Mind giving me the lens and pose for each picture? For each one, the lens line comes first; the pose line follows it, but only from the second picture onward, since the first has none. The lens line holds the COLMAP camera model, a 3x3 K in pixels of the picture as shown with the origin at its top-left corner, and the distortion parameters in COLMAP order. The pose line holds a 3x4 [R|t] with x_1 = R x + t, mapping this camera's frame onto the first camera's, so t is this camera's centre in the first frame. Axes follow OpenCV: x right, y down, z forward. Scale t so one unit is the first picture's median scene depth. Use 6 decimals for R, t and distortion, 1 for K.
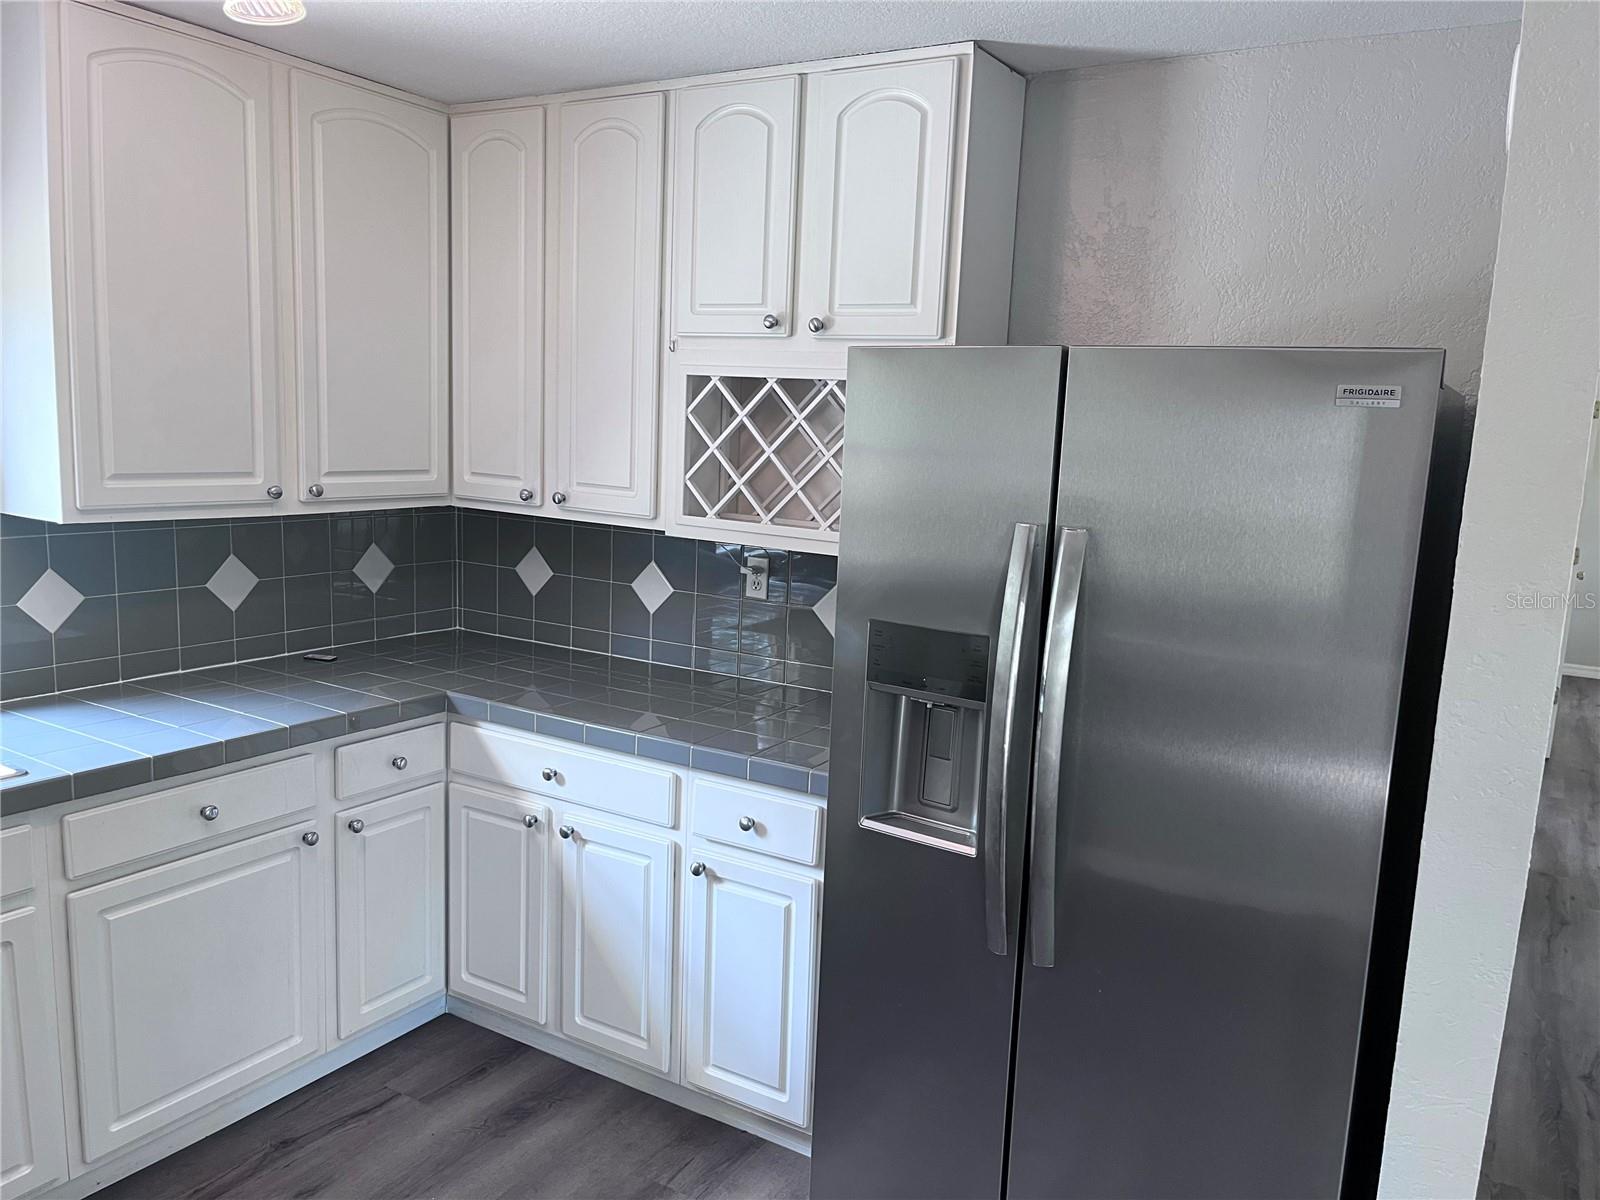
lens RADIAL K [[1217.0, 0, 795.4], [0, 1217.0, 614.5], [0, 0, 1]] dist [0.056058, -0.073879]
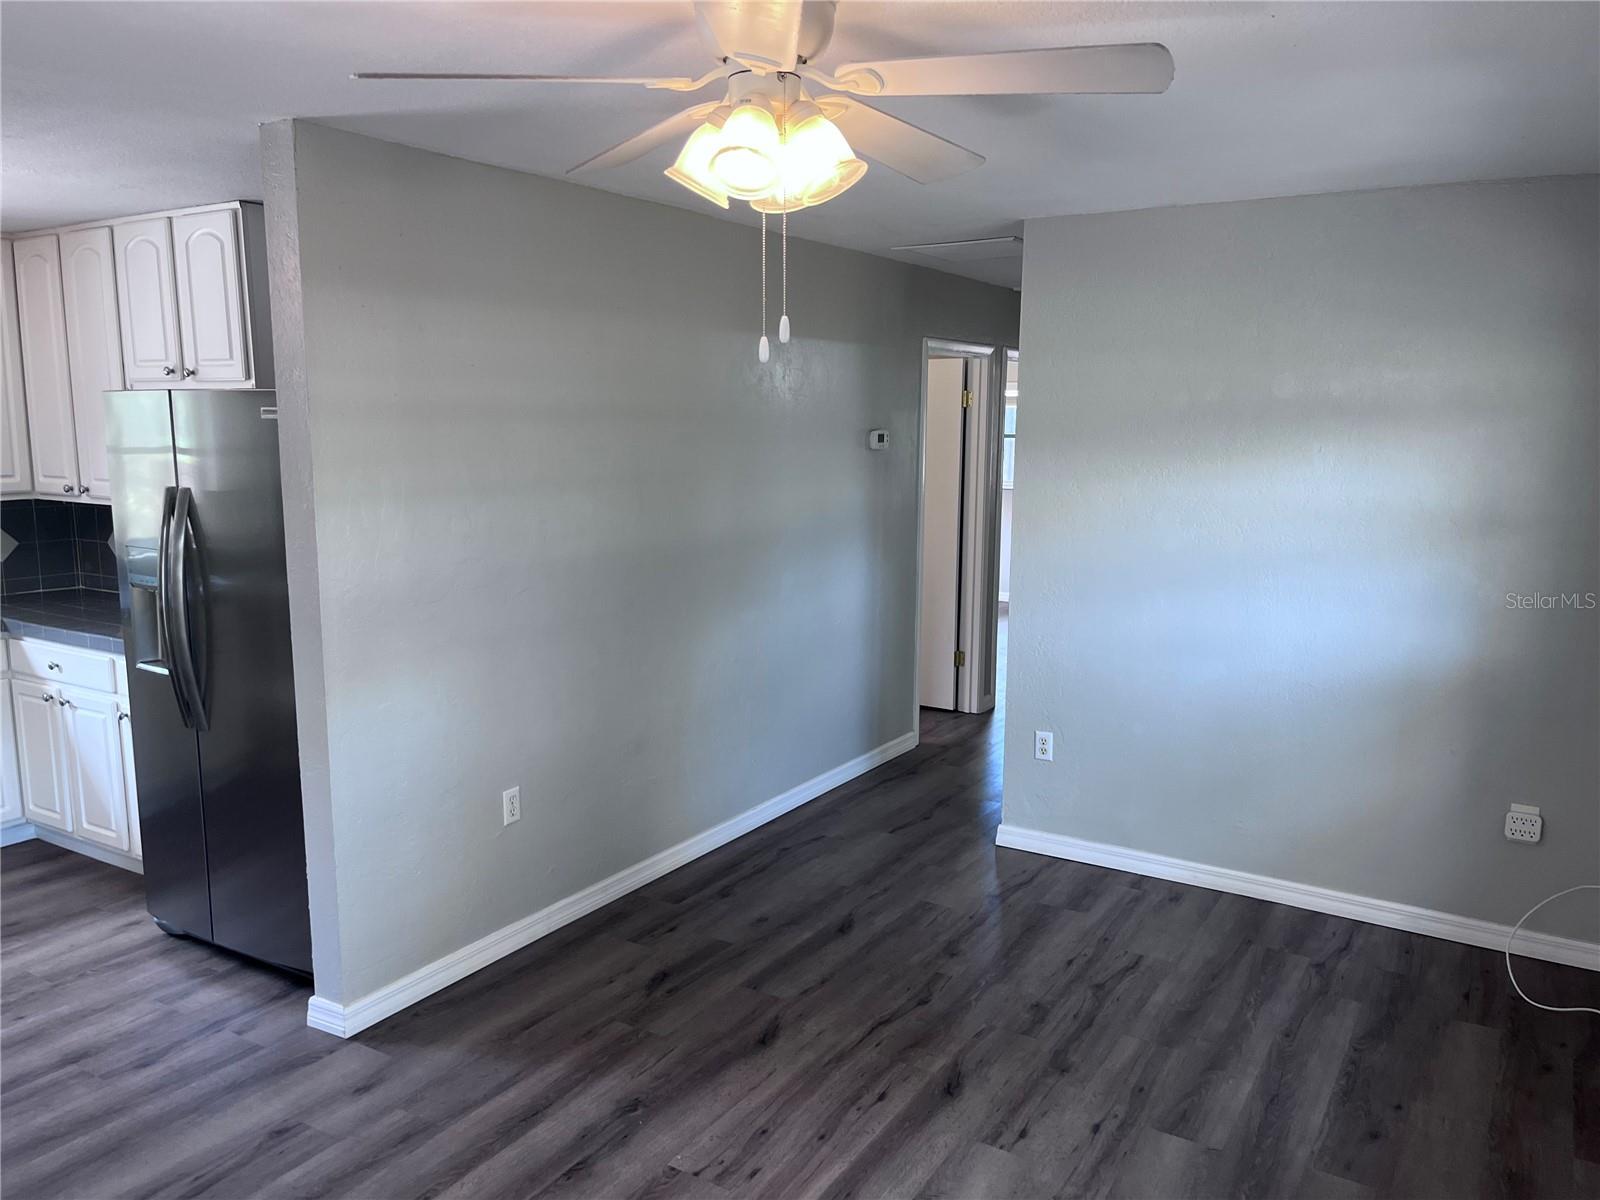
lens RADIAL K [[1217.0, 0, 804.7], [0, 1217.0, 614.8], [0, 0, 1]] dist [0.056058, -0.073879]
pose [[0.999180, -0.038097, -0.013679, 0.764938], [0.038063, 0.999272, -0.002689, 0.104546], [0.013771, 0.002166, 0.999903, -0.543291]]
